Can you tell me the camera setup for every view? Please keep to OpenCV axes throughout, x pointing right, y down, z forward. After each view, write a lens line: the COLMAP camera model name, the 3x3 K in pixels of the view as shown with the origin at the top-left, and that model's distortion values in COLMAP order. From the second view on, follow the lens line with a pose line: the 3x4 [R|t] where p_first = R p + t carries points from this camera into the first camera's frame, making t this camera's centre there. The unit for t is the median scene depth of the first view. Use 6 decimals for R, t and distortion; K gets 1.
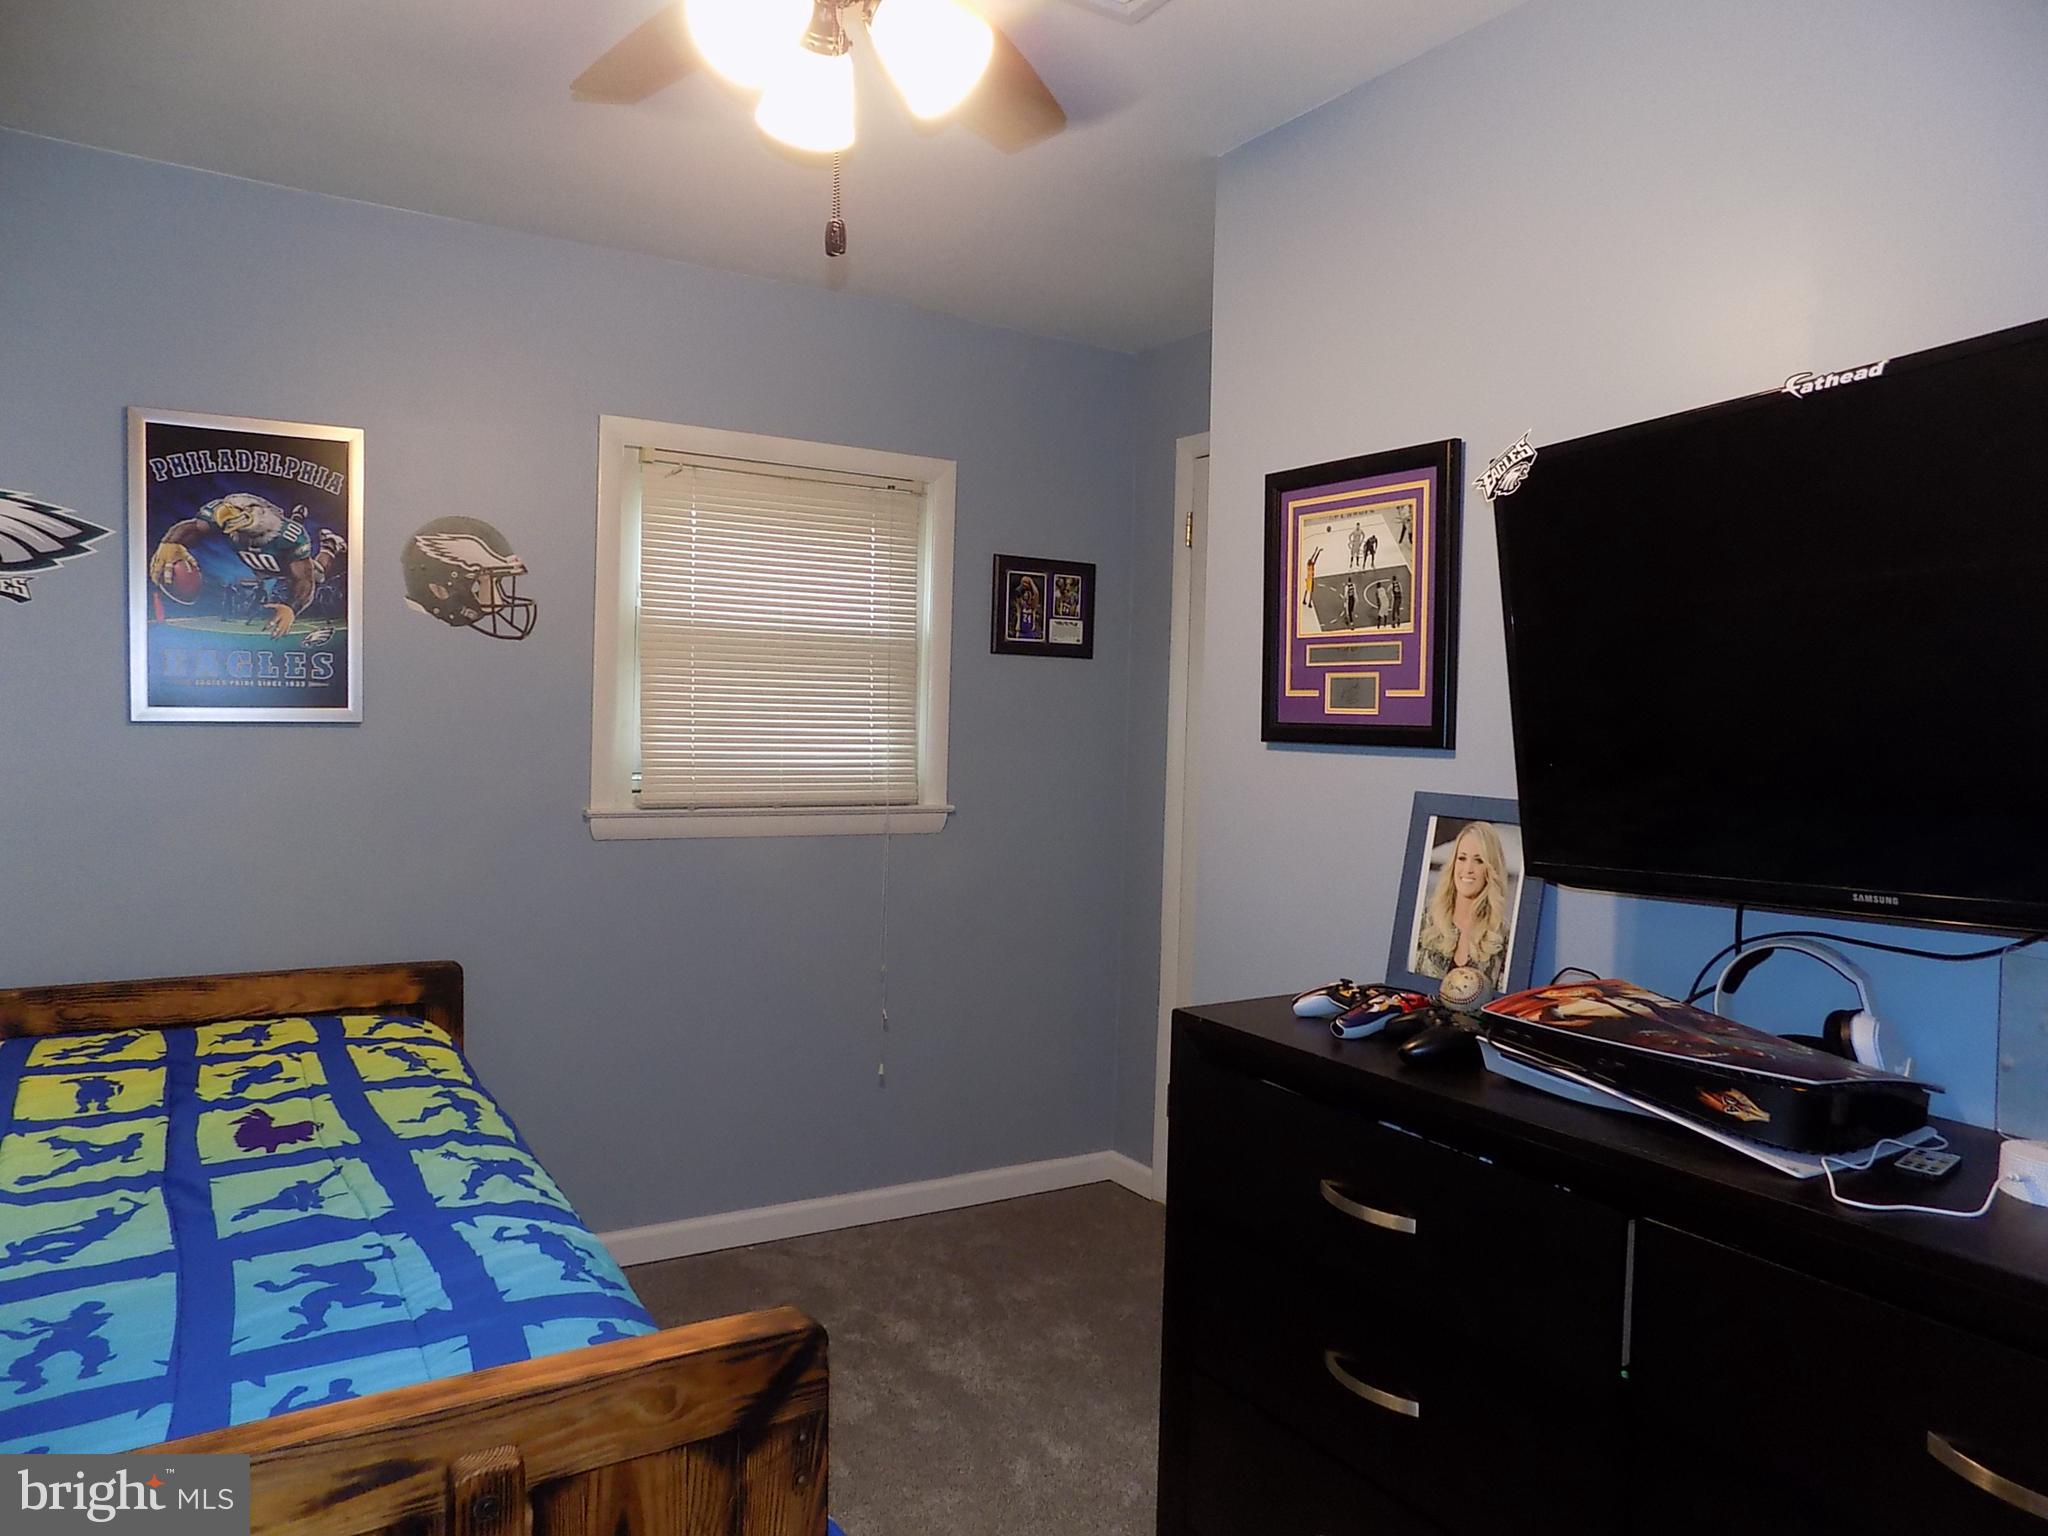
lens RADIAL K [[1389.3, 0, 1023.7], [0, 1389.3, 769.7], [0, 0, 1]] dist [-0.075218, 0.065859]
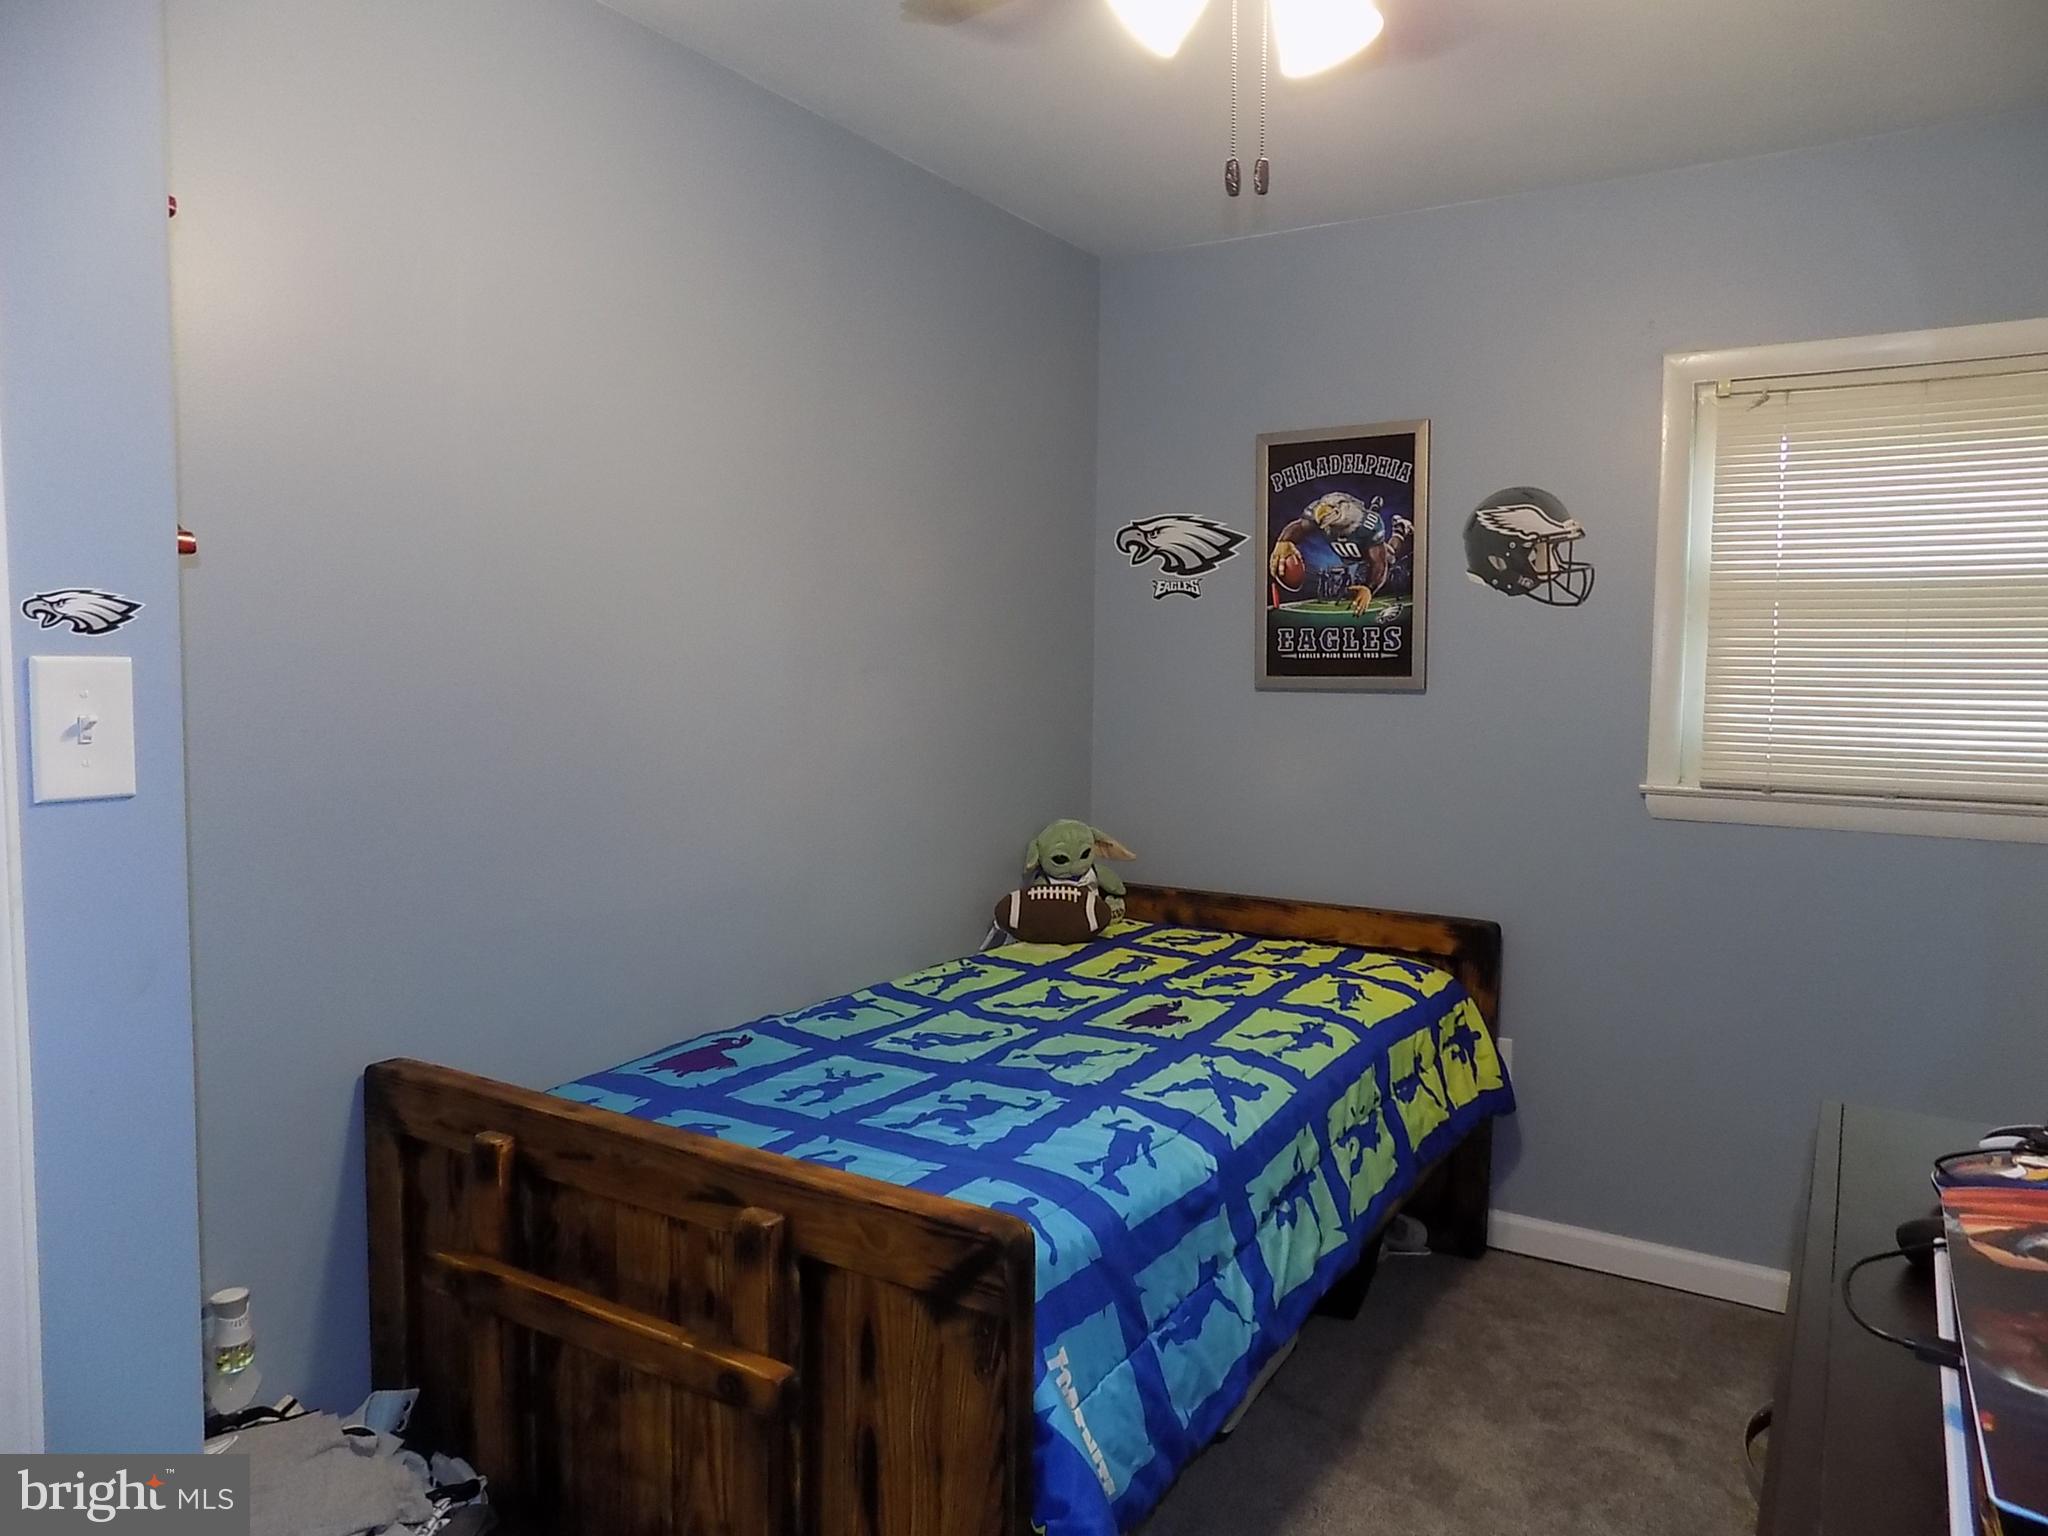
lens RADIAL K [[1389.3, 0, 1024.0], [0, 1389.3, 775.0], [0, 0, 1]] dist [-0.075218, 0.065859]
pose [[0.425908, 0.055958, -0.903034, 0.392593], [-0.033727, 0.998374, 0.045958, -0.006884], [0.904138, 0.010882, 0.427103, 0.257479]]
